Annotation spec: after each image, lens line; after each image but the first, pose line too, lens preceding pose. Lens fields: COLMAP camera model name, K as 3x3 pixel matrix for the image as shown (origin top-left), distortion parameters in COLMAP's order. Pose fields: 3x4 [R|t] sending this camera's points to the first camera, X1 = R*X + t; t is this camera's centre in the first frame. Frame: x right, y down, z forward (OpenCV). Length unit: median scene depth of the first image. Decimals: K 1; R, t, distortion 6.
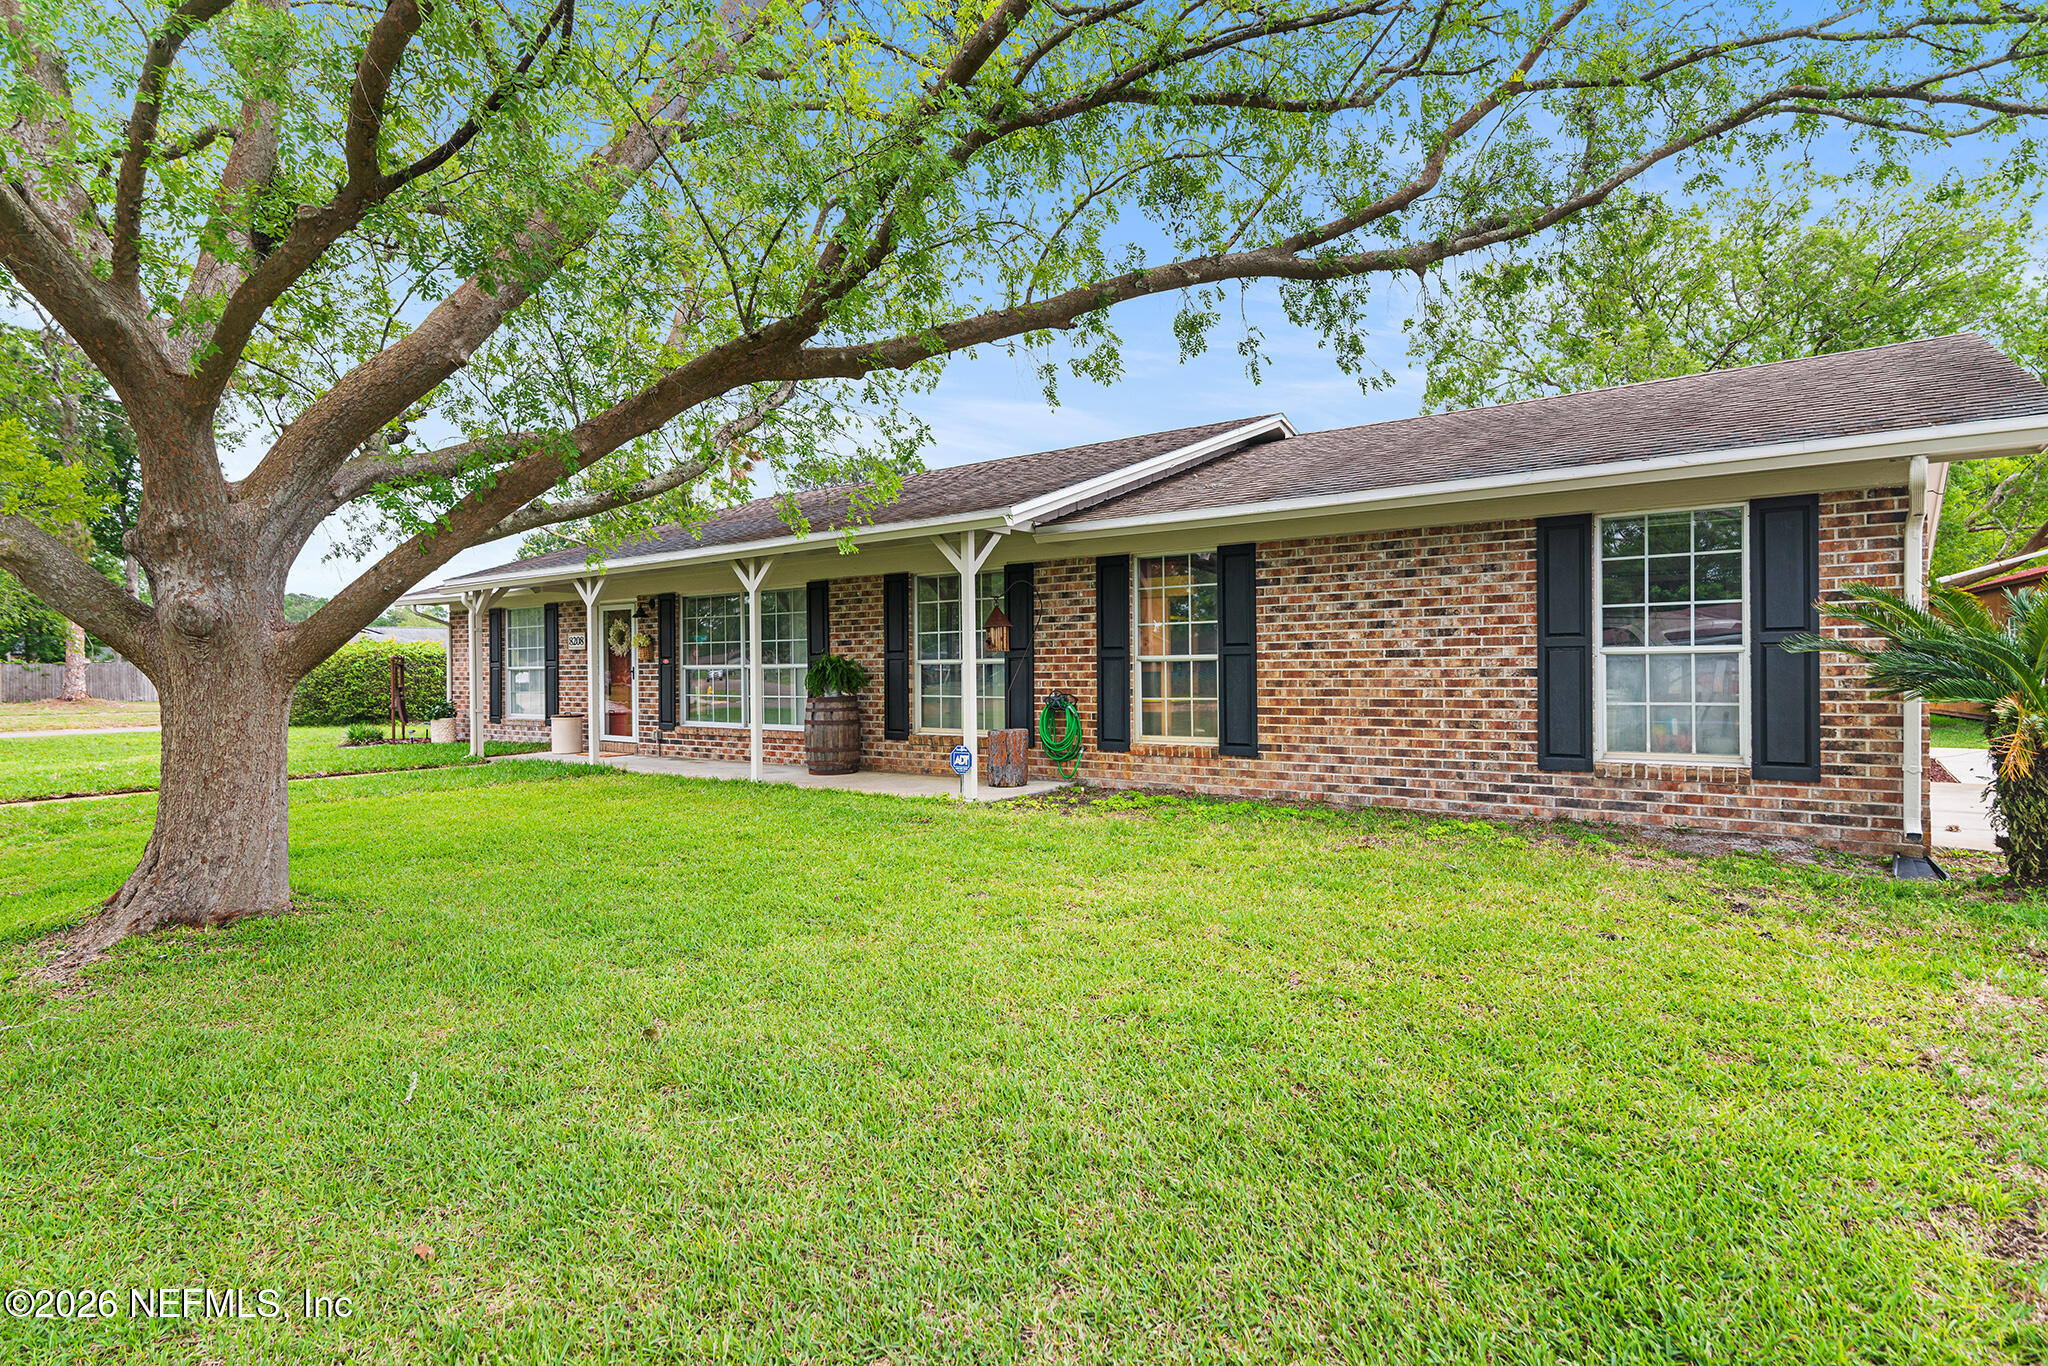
lens RADIAL K [[1047.8, 0, 1018.0], [0, 1047.8, 676.2], [0, 0, 1]] dist [0.008791, -0.000057]
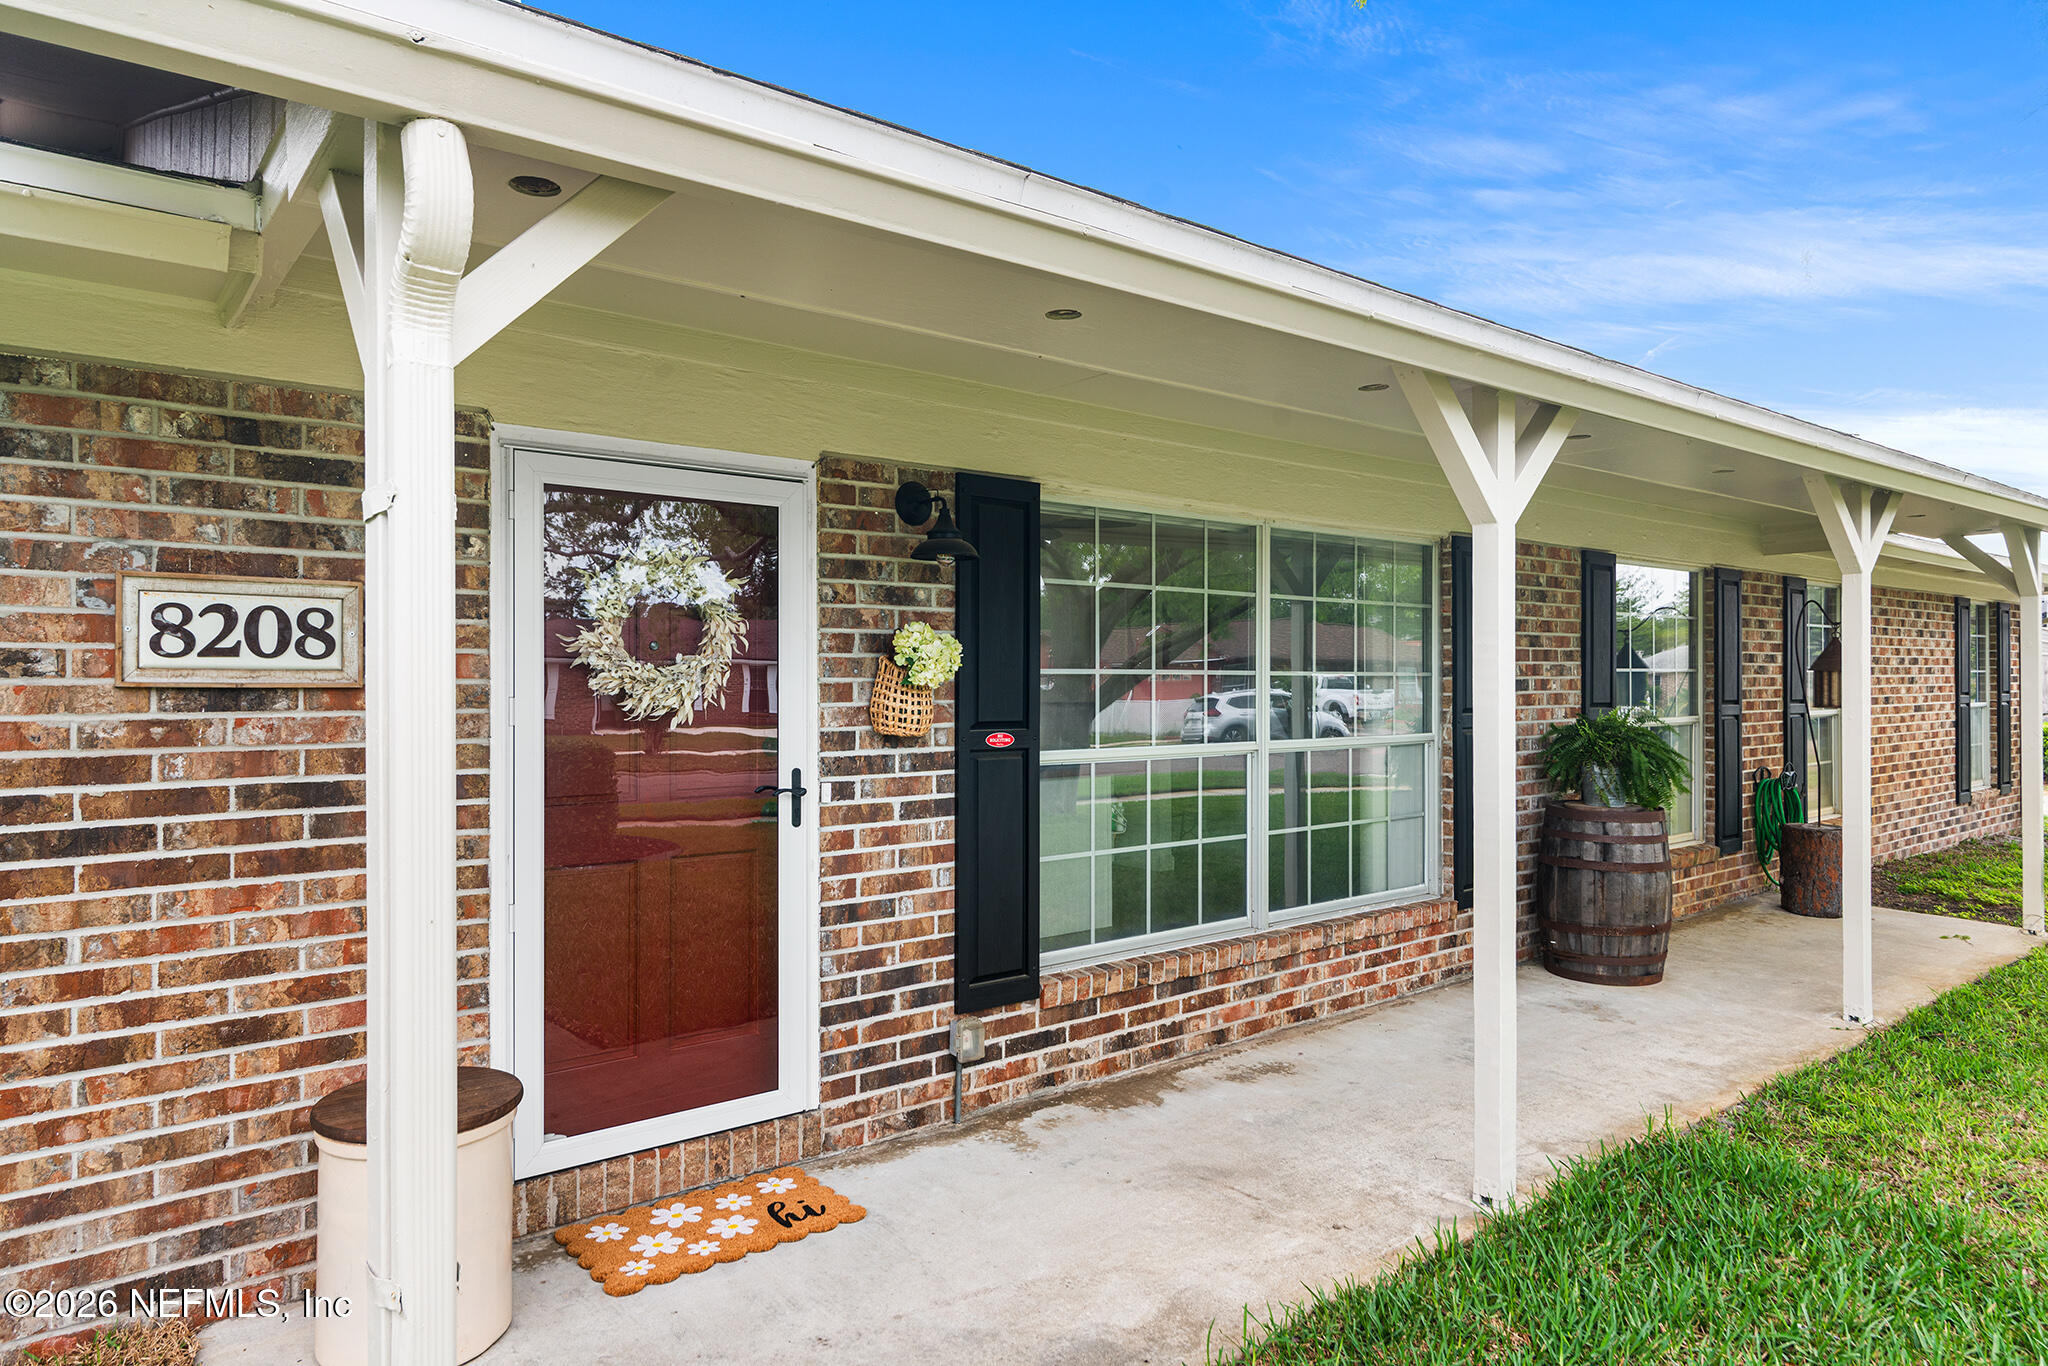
lens RADIAL K [[1273.7, 0, 1024.0], [0, 1273.7, 683.0], [0, 0, 1]] dist [0.033905, -0.000227]
pose [[0.227520, 0.011732, 0.973703, -0.924868], [0.012465, 0.999810, -0.014959, -0.033511], [-0.973694, 0.015541, 0.227331, 1.335101]]
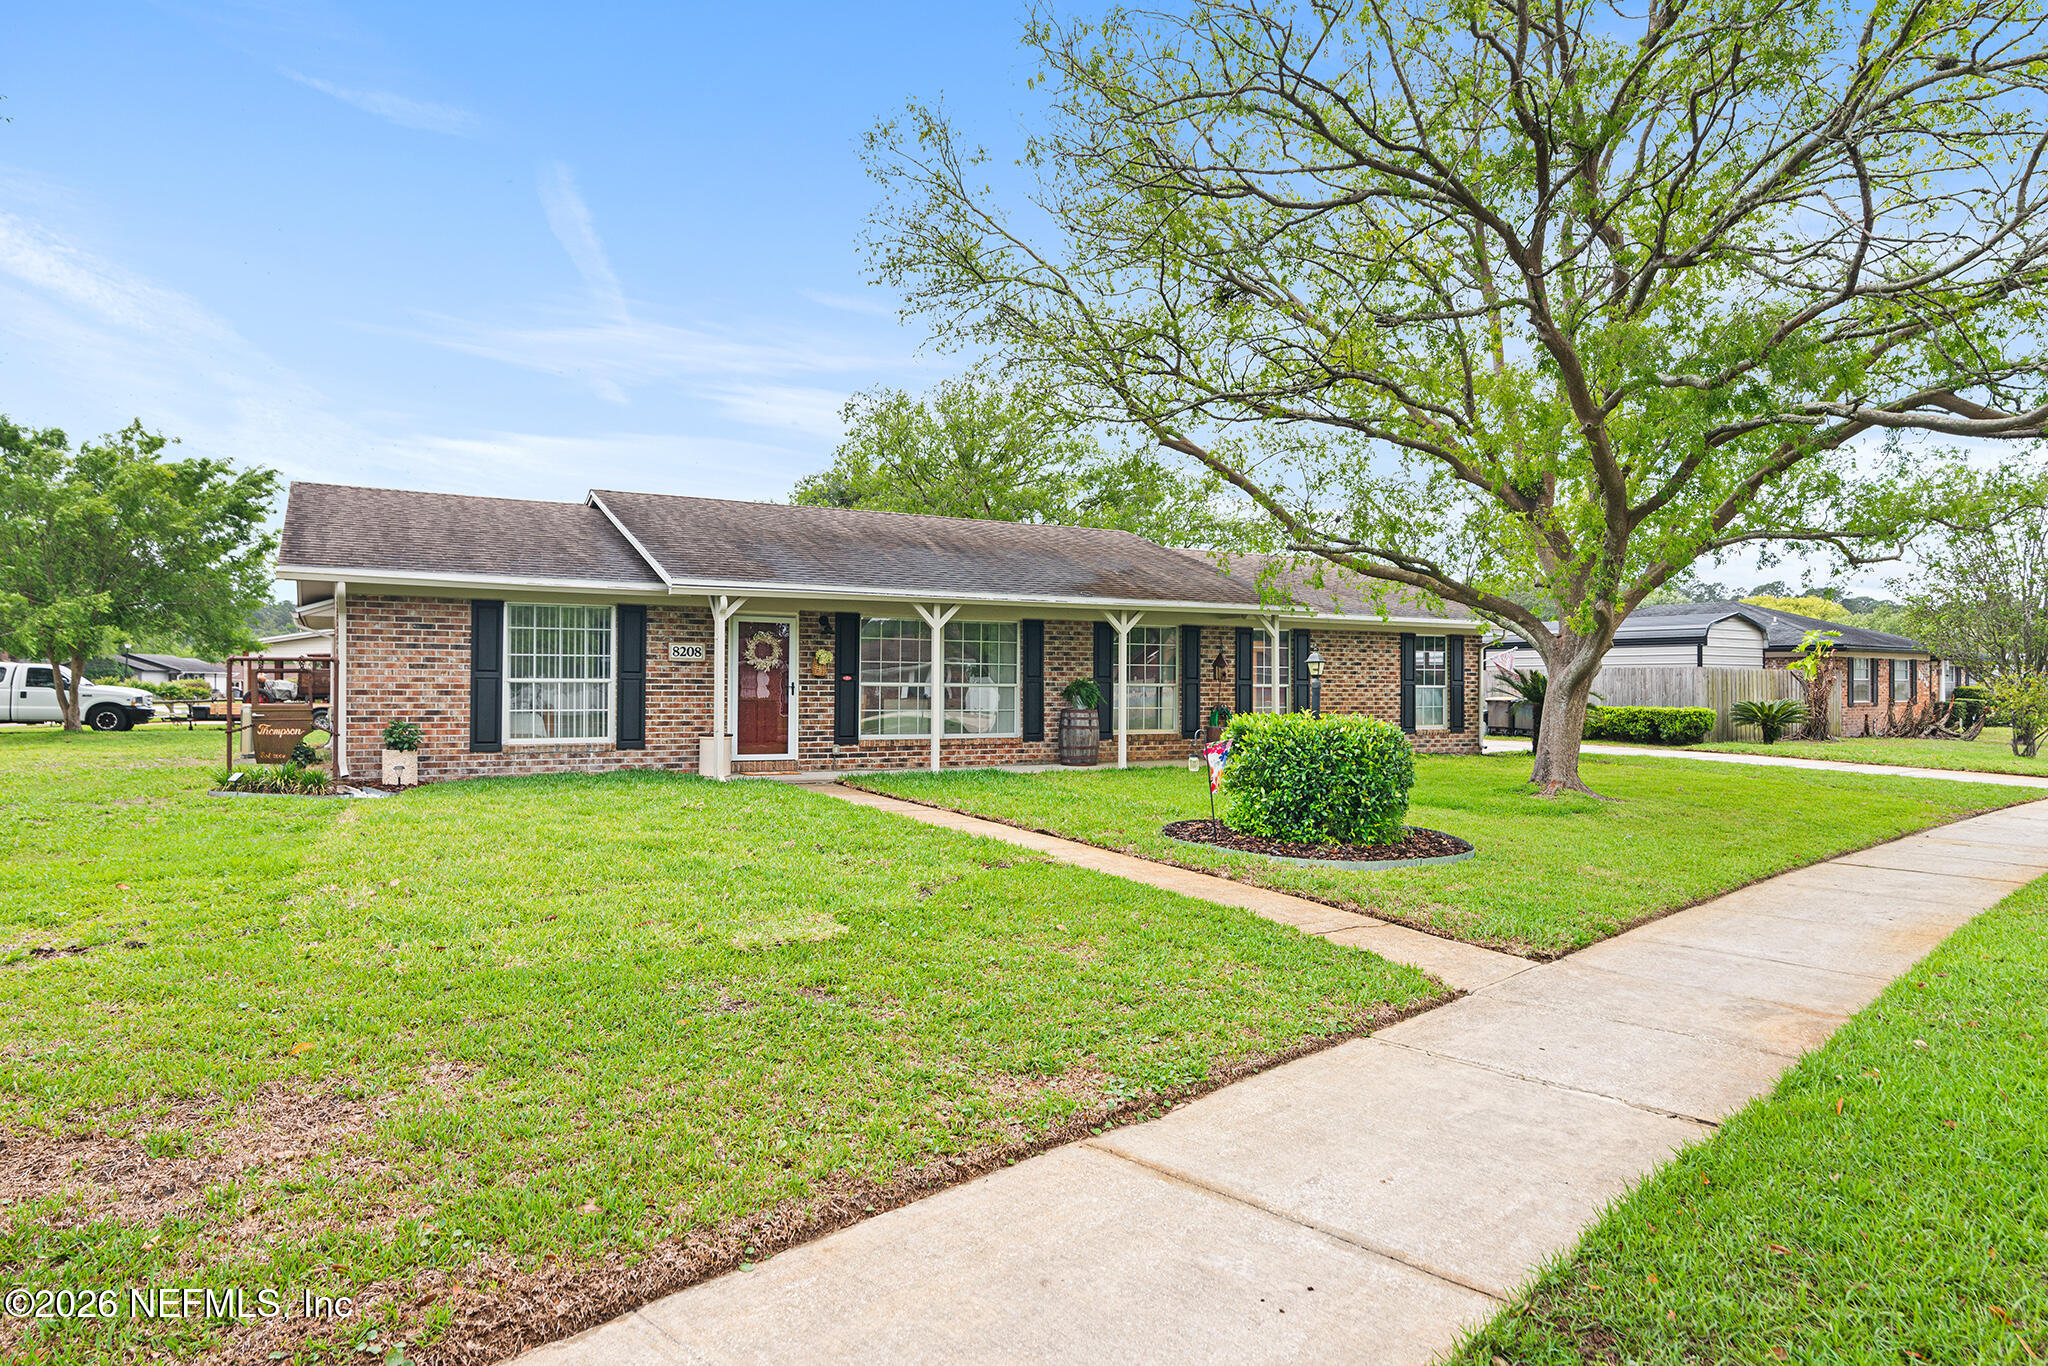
lens RADIAL K [[1273.7, 0, 1024.0], [0, 1273.7, 683.0], [0, 0, 1]] dist [0.033905, -0.000227]
pose [[0.384796, 0.016252, 0.922858, -2.069001], [-0.002434, 0.999859, -0.016593, 0.016426], [-0.922998, 0.004139, 0.384782, 0.513410]]
